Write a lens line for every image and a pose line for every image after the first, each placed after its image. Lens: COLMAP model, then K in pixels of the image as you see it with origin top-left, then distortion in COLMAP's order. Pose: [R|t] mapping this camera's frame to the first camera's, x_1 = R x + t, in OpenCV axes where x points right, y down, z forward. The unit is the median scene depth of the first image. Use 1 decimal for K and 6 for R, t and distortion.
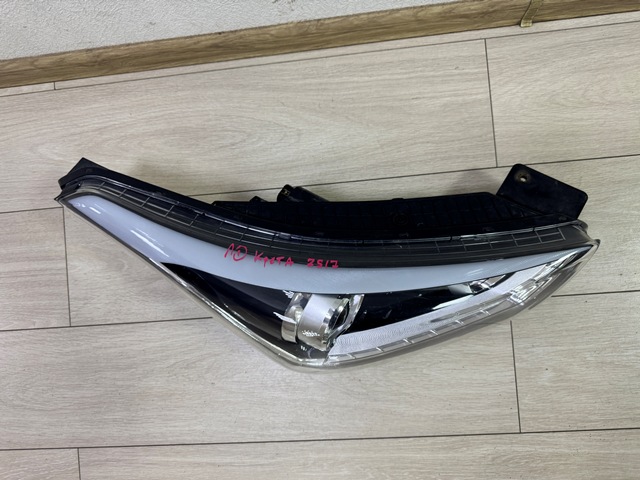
lens RADIAL K [[465.5, 0, 309.8], [0, 465.5, 237.5], [0, 0, 1]] dist [-0.002819, -0.013532]
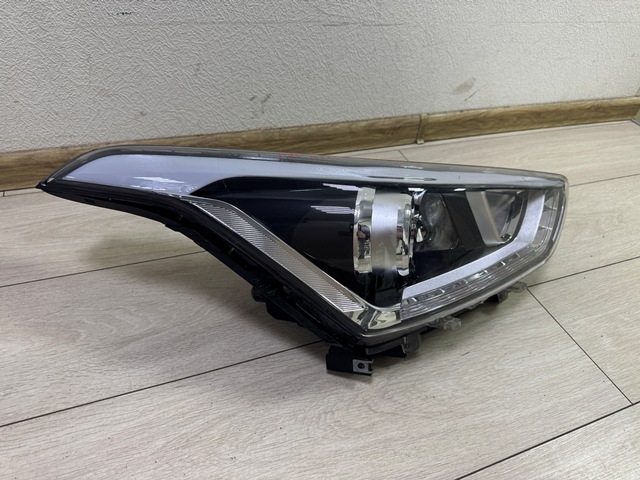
lens RADIAL K [[464.4, 0, 318.9], [0, 464.4, 242.1], [0, 0, 1]] dist [0.031396, -0.063680]
pose [[0.933516, -0.033830, 0.356937, -0.332229], [0.283833, 0.677988, -0.678064, 0.606730], [-0.219061, 0.734294, 0.642514, 0.376804]]
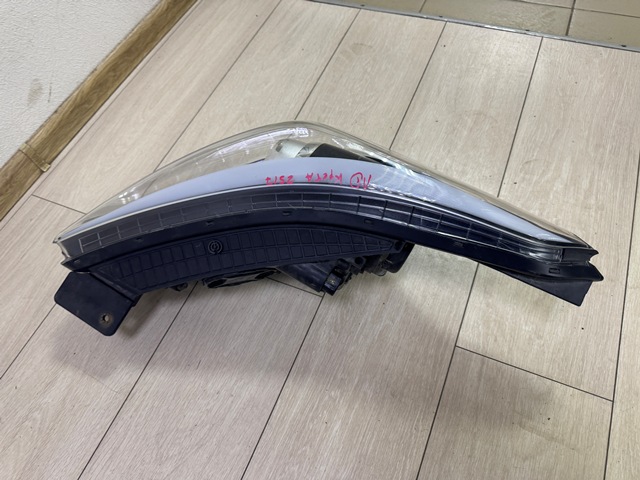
lens RADIAL K [[473.8, 0, 317.2], [0, 473.8, 241.0], [0, 0, 1]] dist [-0.007457, -0.007259]
pose [[0.476039, -0.712930, 0.514896, 0.007825], [0.878618, 0.360489, -0.313175, 0.666946], [0.037657, 0.601481, 0.797999, 0.106705]]
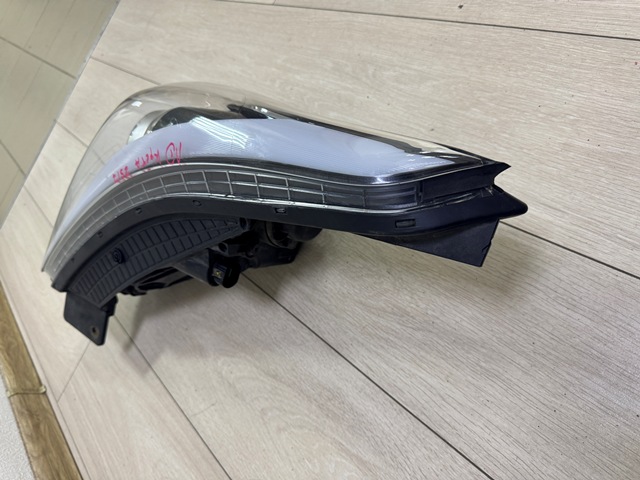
lens RADIAL K [[473.8, 0, 317.2], [0, 473.8, 241.0], [0, 0, 1]] dist [-0.007457, -0.007259]
pose [[-0.521374, -0.419207, 0.743259, -0.678533], [0.551422, -0.830240, -0.081459, 0.369152], [0.651232, 0.367379, 0.664026, 0.486143]]
